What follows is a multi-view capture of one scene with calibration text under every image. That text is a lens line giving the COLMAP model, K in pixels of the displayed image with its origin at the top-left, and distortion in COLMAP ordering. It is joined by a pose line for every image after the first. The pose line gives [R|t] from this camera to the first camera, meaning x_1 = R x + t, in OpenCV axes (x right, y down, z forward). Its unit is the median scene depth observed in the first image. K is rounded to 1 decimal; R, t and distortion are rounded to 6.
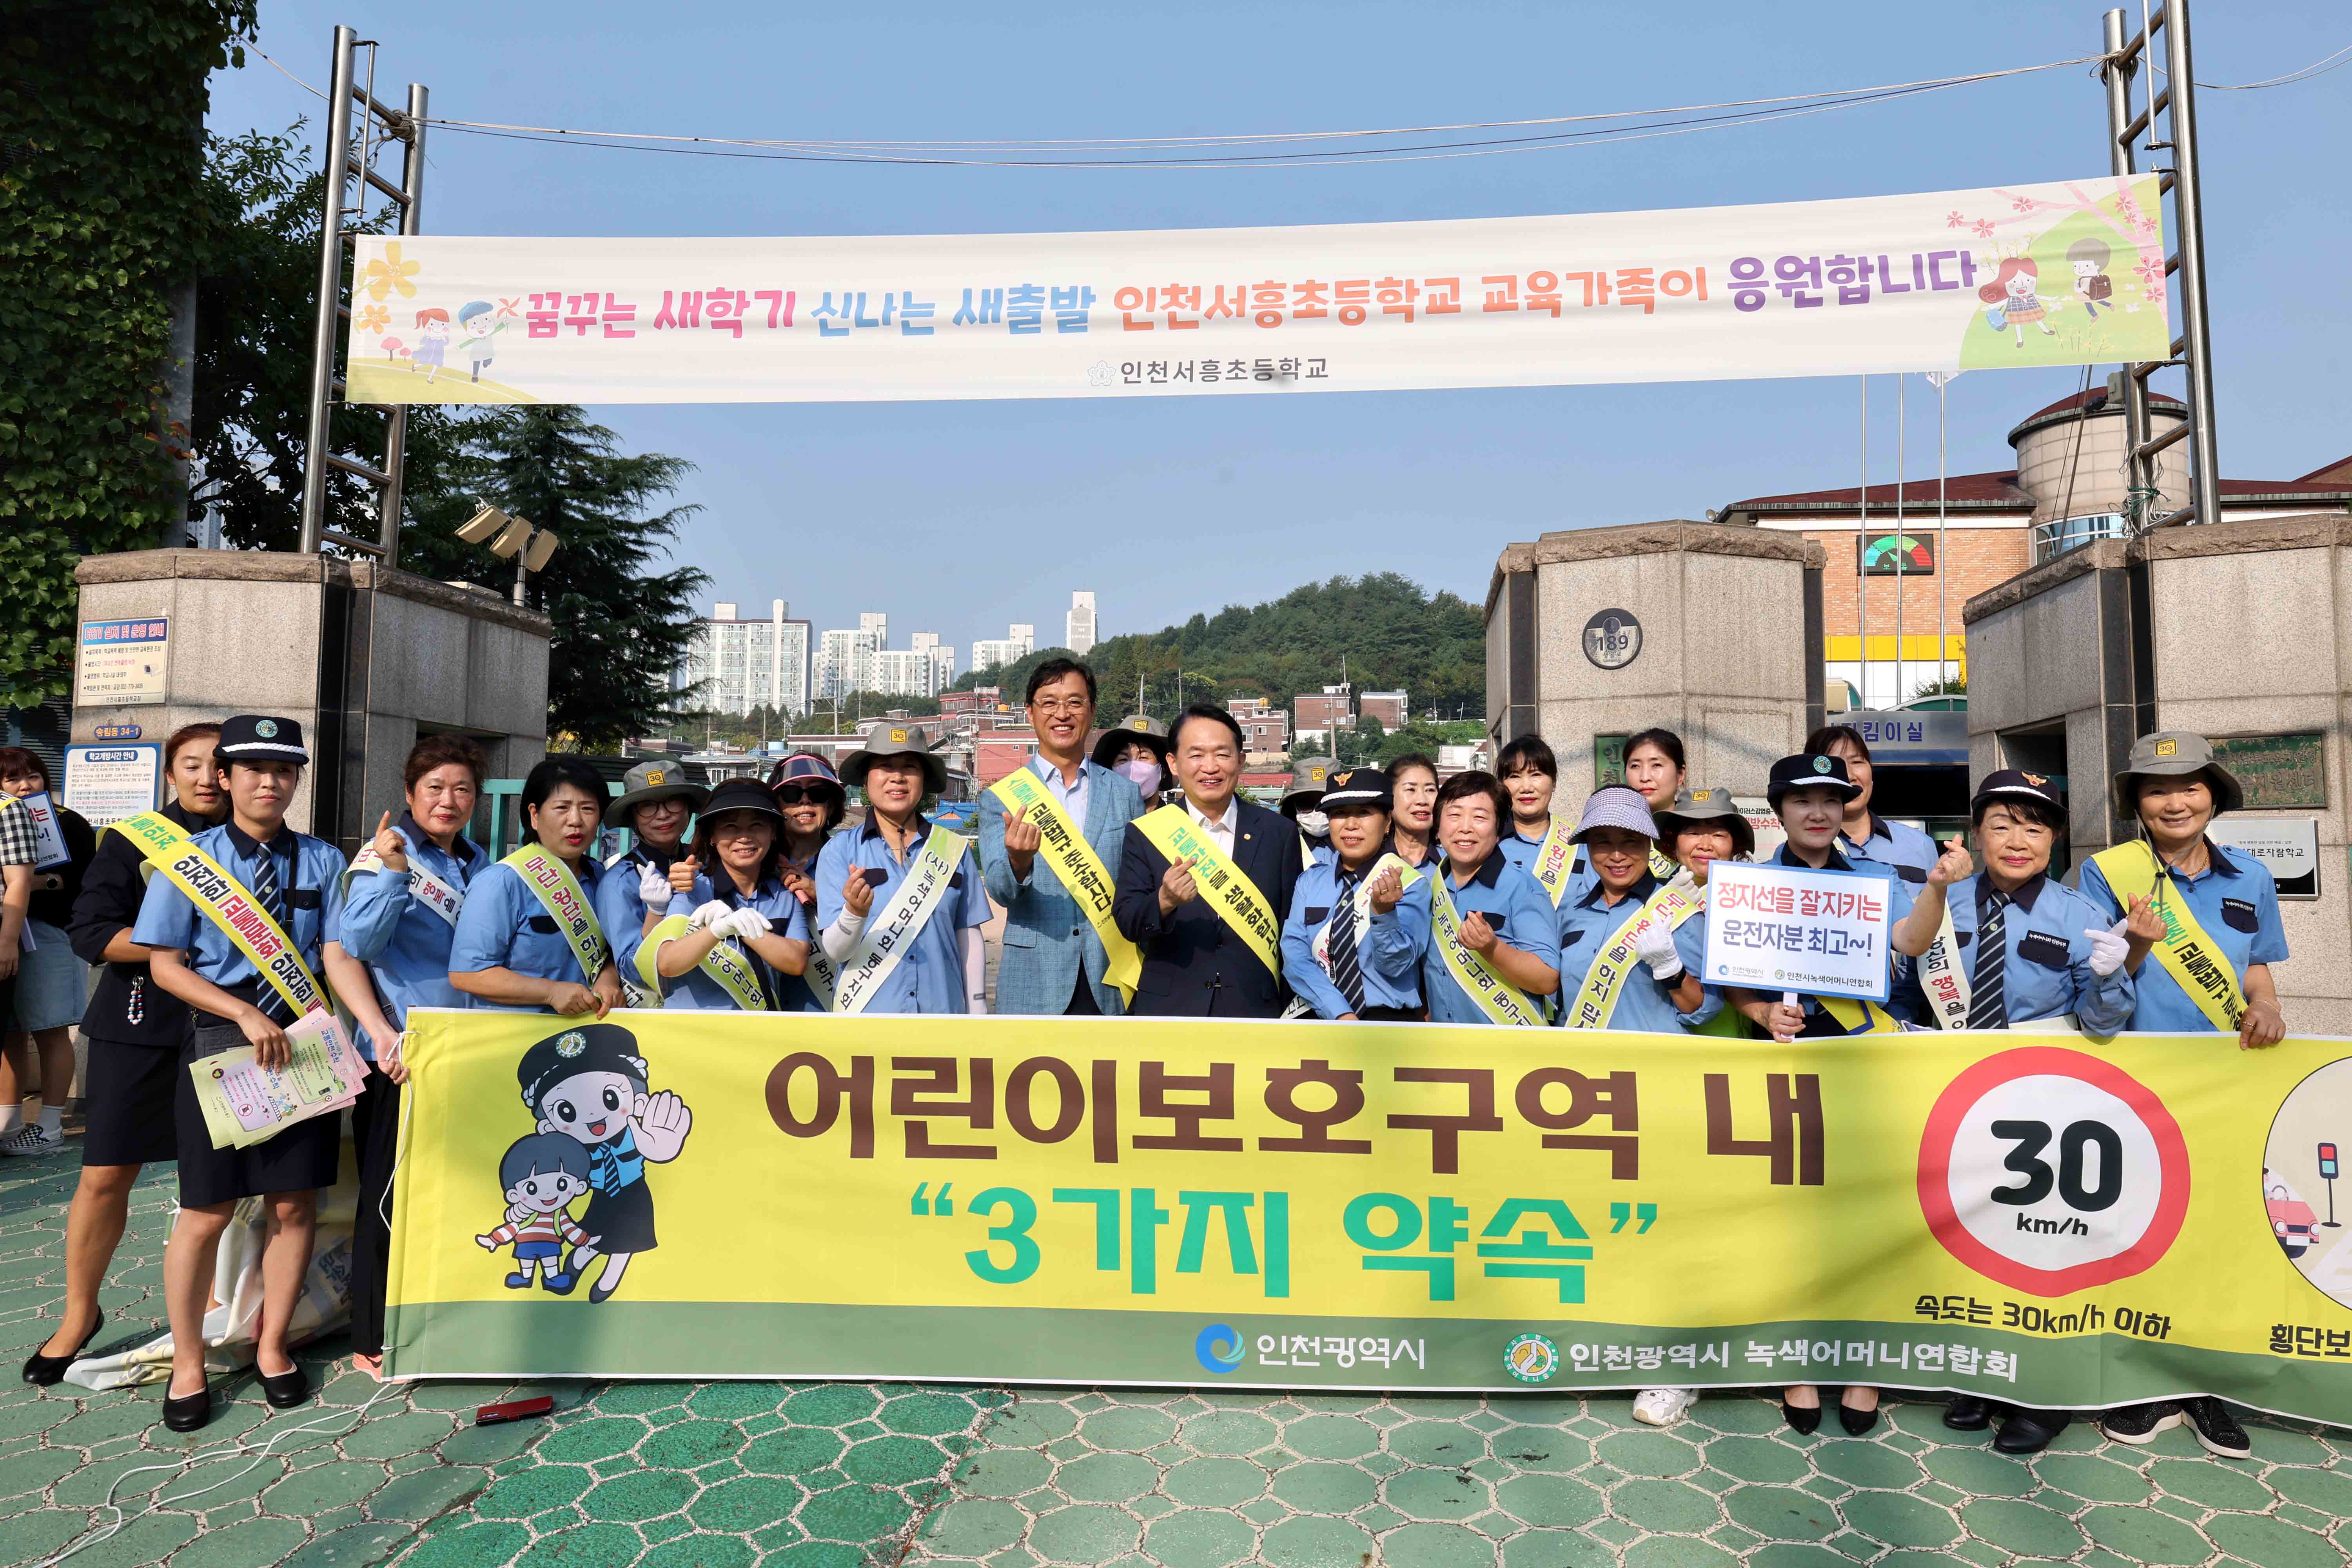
lens RADIAL K [[1531.1, 0, 1223.9], [0, 1531.1, 744.1], [0, 0, 1]] dist [-0.000571, 0.017749]
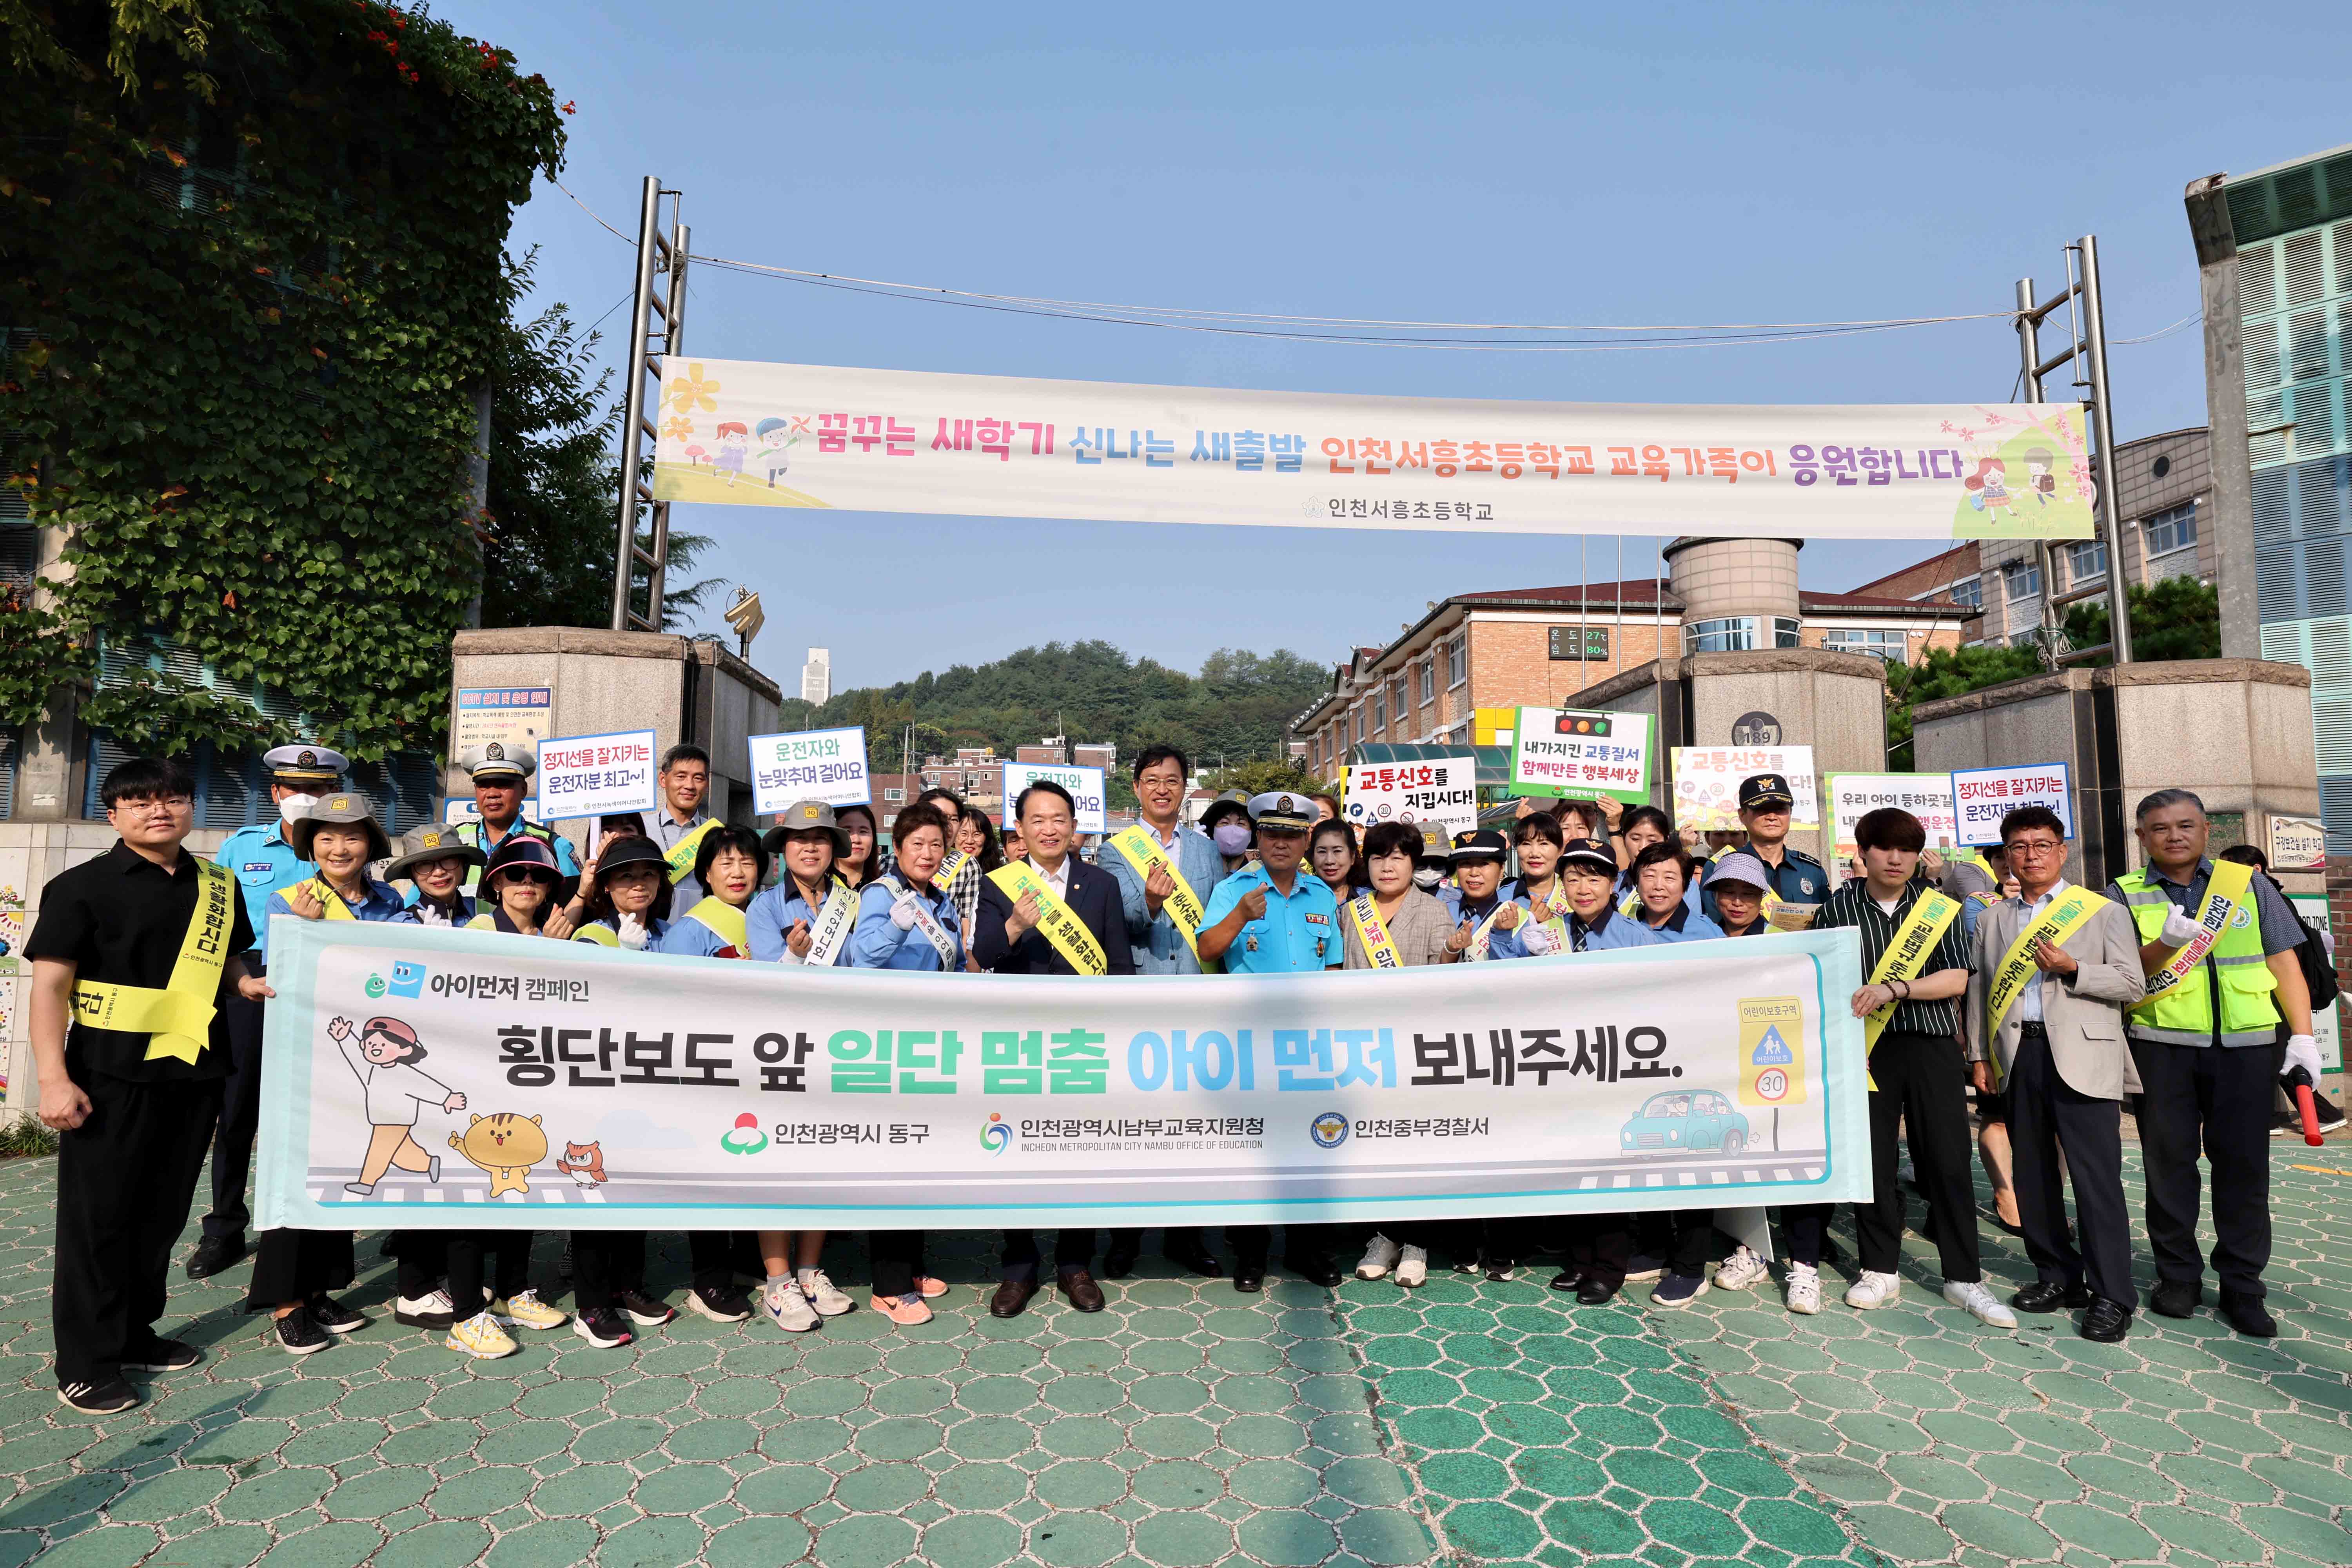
lens RADIAL K [[1342.0, 0, 1179.2], [0, 1342.0, 772.9], [0, 0, 1]] dist [-0.027380, 0.026189]
pose [[0.987465, 0.015955, 0.157031, -0.351881], [-0.014025, 0.999812, -0.013396, -0.011059], [-0.157215, 0.011025, 0.987503, -0.047570]]
